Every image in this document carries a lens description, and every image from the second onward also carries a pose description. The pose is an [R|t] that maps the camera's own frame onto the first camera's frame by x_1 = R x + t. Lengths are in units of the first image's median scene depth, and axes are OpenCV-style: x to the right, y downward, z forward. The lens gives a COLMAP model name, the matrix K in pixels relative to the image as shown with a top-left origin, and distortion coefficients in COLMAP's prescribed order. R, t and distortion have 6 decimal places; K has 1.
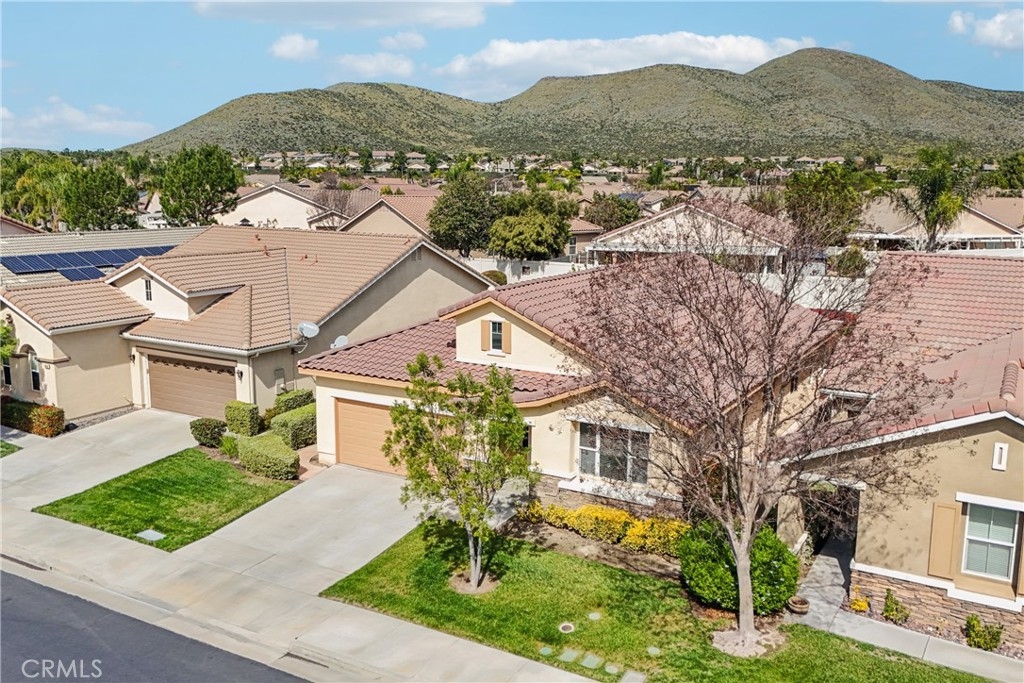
lens RADIAL K [[887.4, 0, 514.2], [0, 887.4, 339.7], [0, 0, 1]] dist [0.109419, -0.161321]
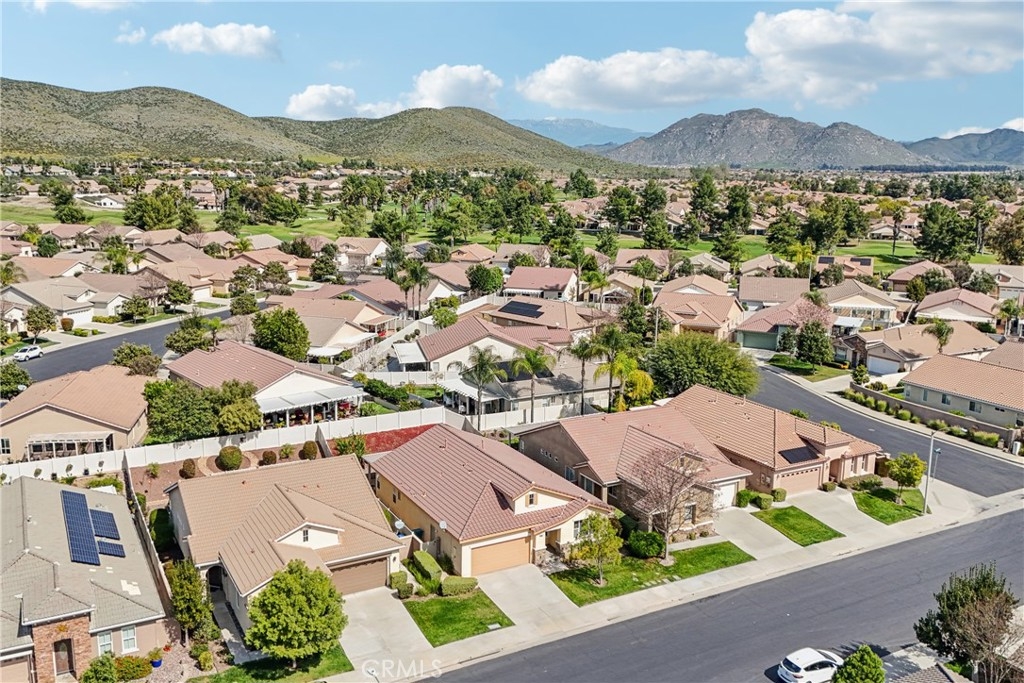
lens RADIAL K [[887.4, 0, 514.2], [0, 887.4, 339.7], [0, 0, 1]] dist [0.109419, -0.161321]
pose [[0.515589, -0.167928, 0.840219, -1.948237], [0.141348, 0.983841, 0.109896, -0.685340], [-0.845097, 0.062102, 0.530994, -0.318976]]
